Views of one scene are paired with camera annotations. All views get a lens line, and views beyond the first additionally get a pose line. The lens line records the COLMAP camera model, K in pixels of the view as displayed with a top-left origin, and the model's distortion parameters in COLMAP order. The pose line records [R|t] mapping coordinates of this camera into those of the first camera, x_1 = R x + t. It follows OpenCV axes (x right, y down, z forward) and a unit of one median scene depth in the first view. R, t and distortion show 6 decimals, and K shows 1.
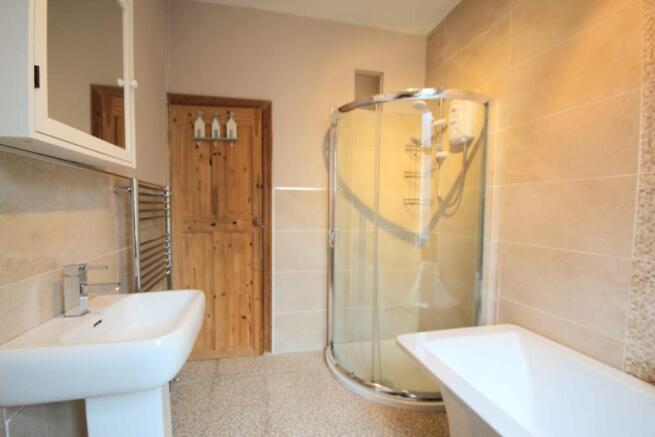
lens RADIAL K [[306.2, 0, 327.5], [0, 306.2, 218.5], [0, 0, 1]] dist [-0.002177, 0.000123]
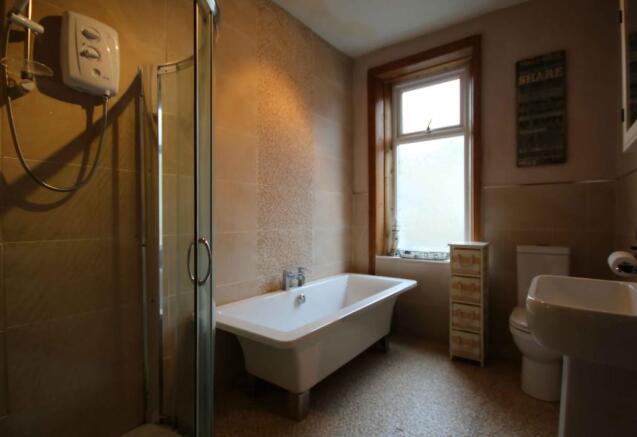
lens RADIAL K [[313.3, 0, 318.5], [0, 313.3, 218.5], [0, 0, 1]] dist [-0.000001, 0.000079]
pose [[-0.630687, -0.001538, 0.776036, -0.376648], [0.027937, 0.999305, 0.024686, 0.013359], [-0.775534, 0.037249, -0.630206, 1.069879]]
